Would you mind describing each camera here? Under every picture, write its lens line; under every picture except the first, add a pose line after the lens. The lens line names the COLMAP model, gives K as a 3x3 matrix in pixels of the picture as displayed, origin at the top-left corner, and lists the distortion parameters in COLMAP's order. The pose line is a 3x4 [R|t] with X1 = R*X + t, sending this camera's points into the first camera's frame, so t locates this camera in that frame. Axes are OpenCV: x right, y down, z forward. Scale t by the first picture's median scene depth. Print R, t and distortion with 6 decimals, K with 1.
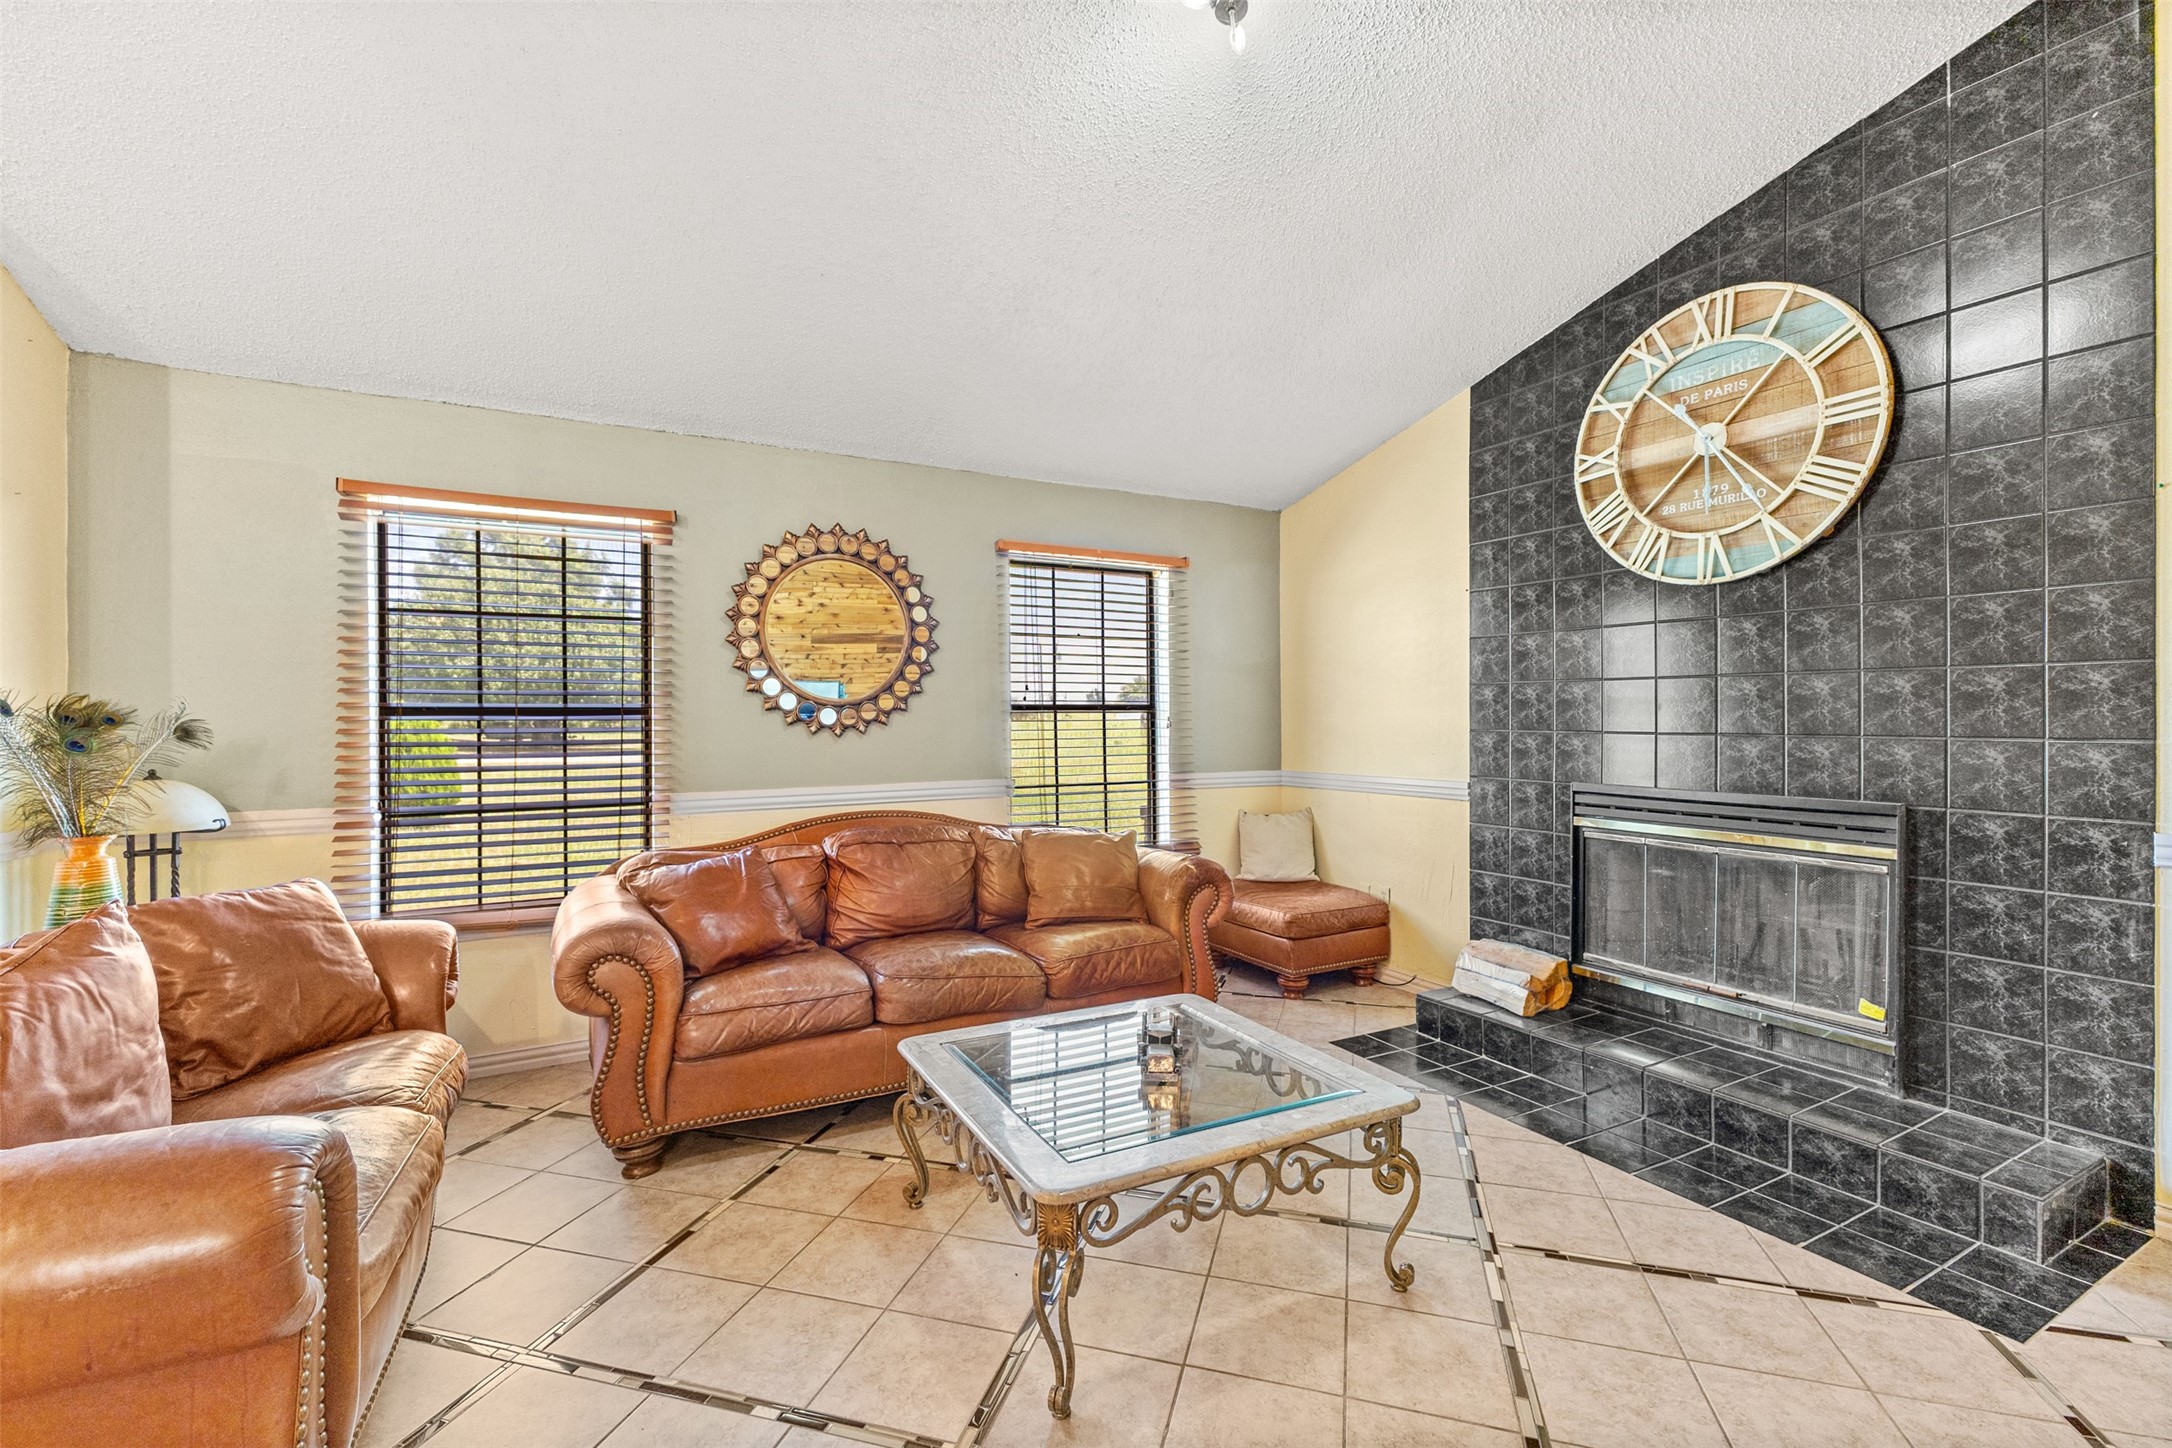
lens RADIAL K [[941.4, 0, 1099.2], [0, 941.4, 715.6], [0, 0, 1]] dist [0.001720, 0.000463]
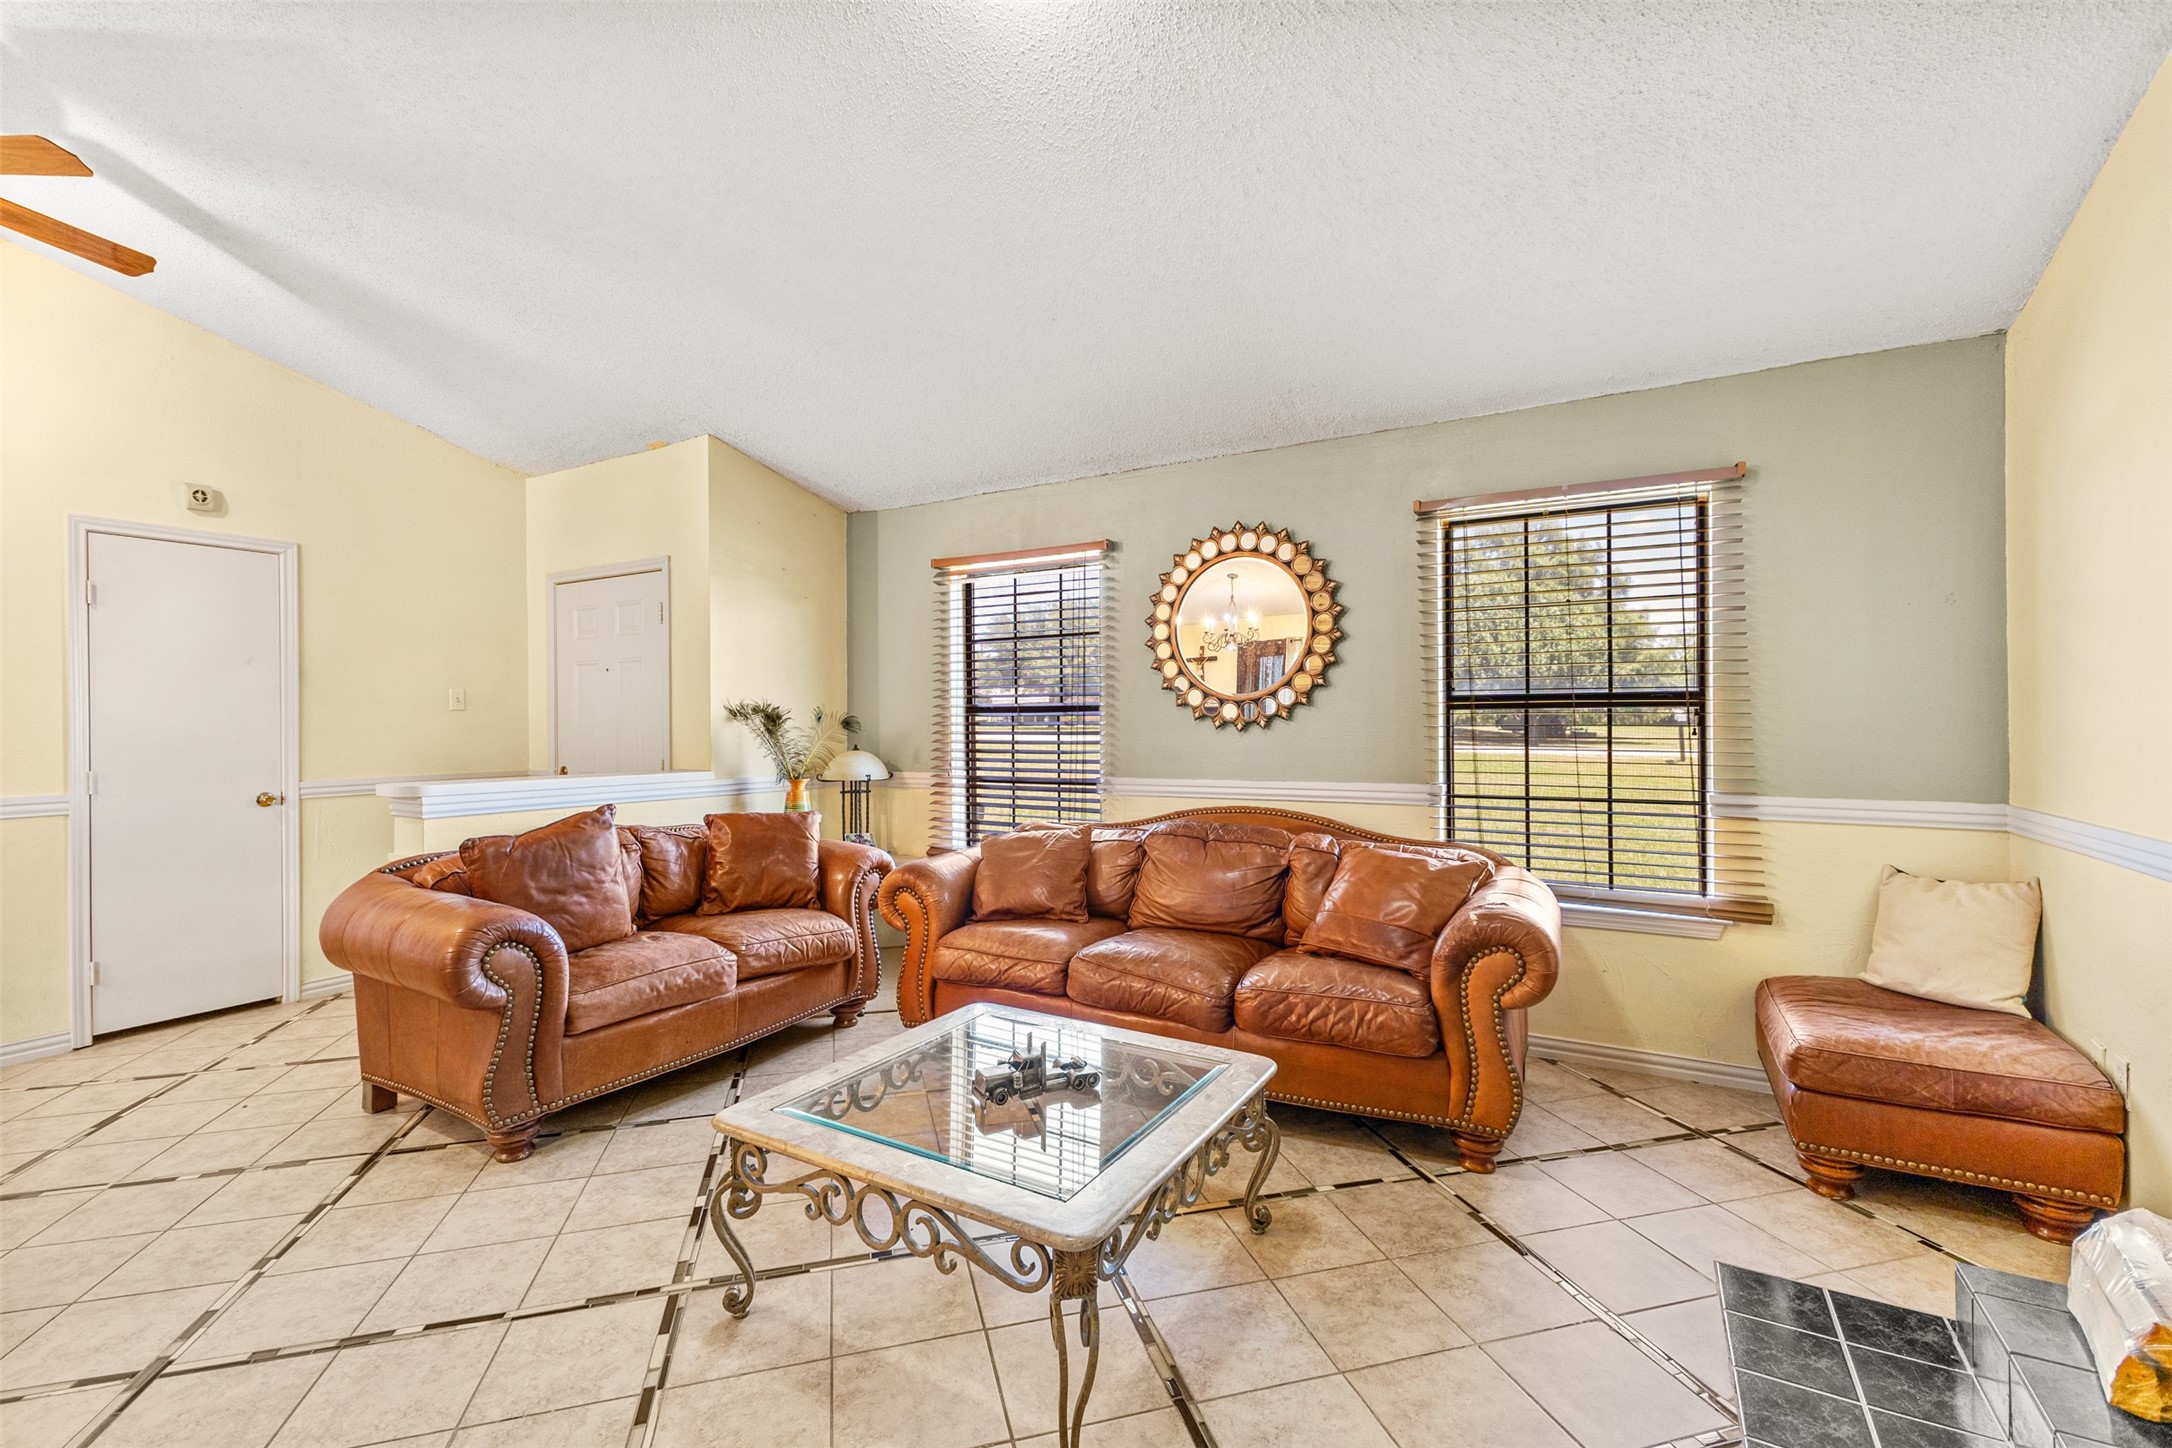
lens RADIAL K [[944.5, 0, 1082.5], [0, 944.5, 712.2], [0, 0, 1]] dist [0.001564, 0.000242]
pose [[0.508782, -0.002733, -0.860891, 0.563589], [0.008056, 0.999966, 0.001586, -0.001790], [0.860858, -0.007742, 0.508787, 0.366843]]
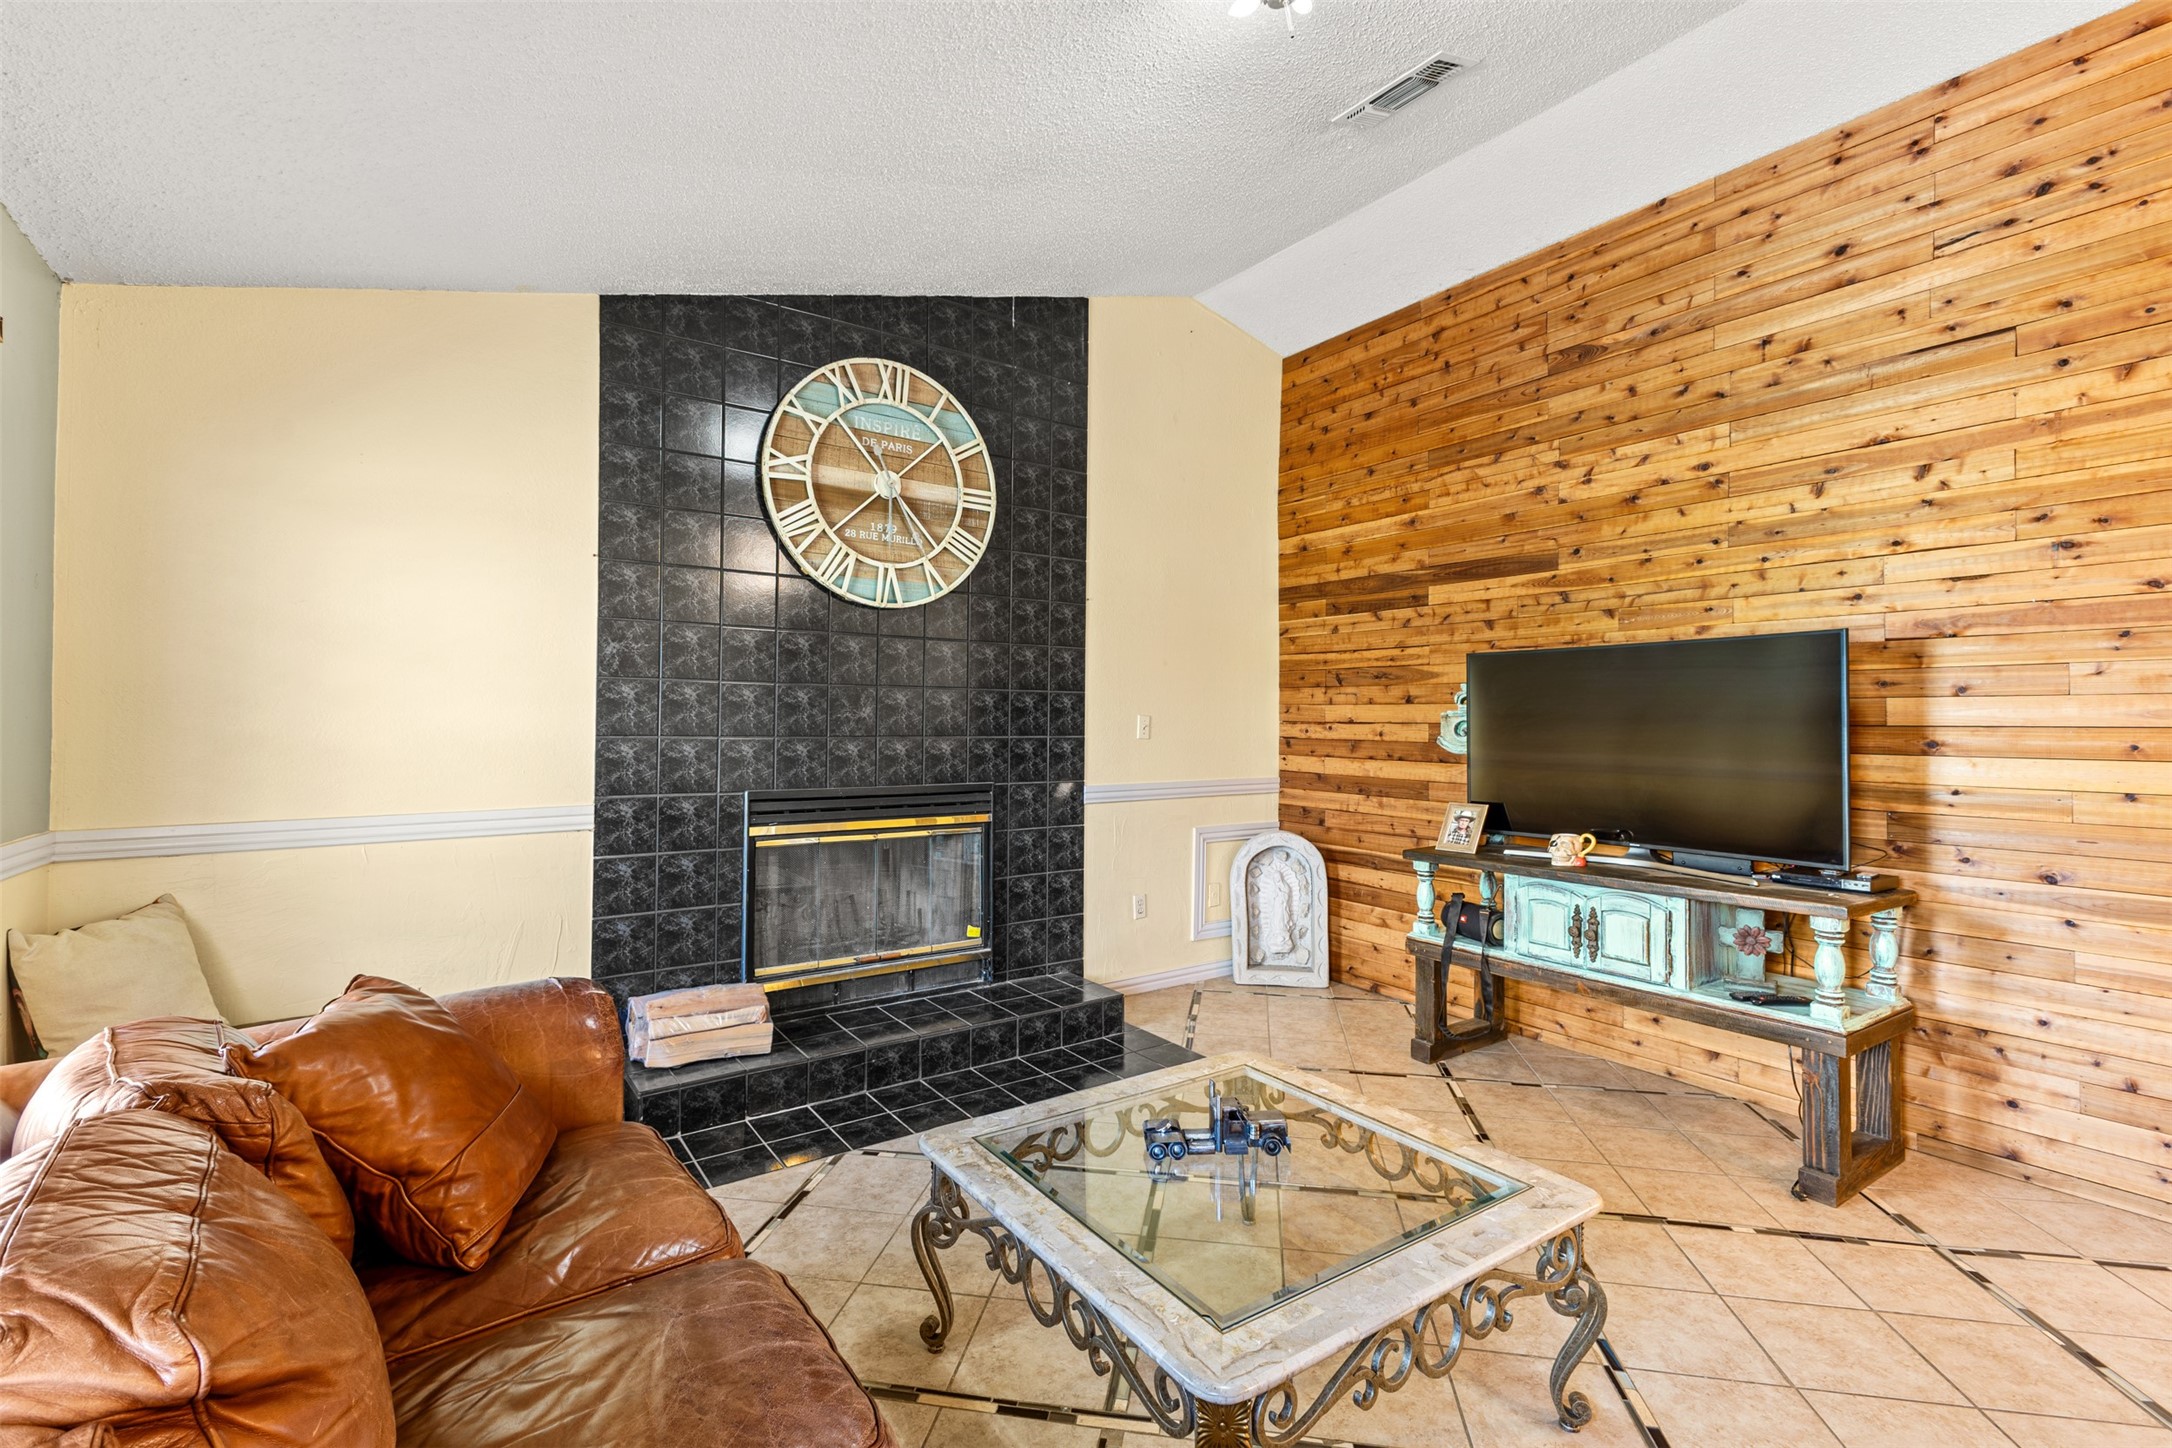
lens RADIAL K [[955.1, 0, 1086.9], [0, 955.1, 702.4], [0, 0, 1]] dist [-0.000444, 0.000042]
pose [[-0.104955, 0.018751, 0.994300, -0.484196], [-0.007927, 0.999775, -0.019691, -0.001321], [-0.994445, -0.009949, -0.104783, 0.773070]]
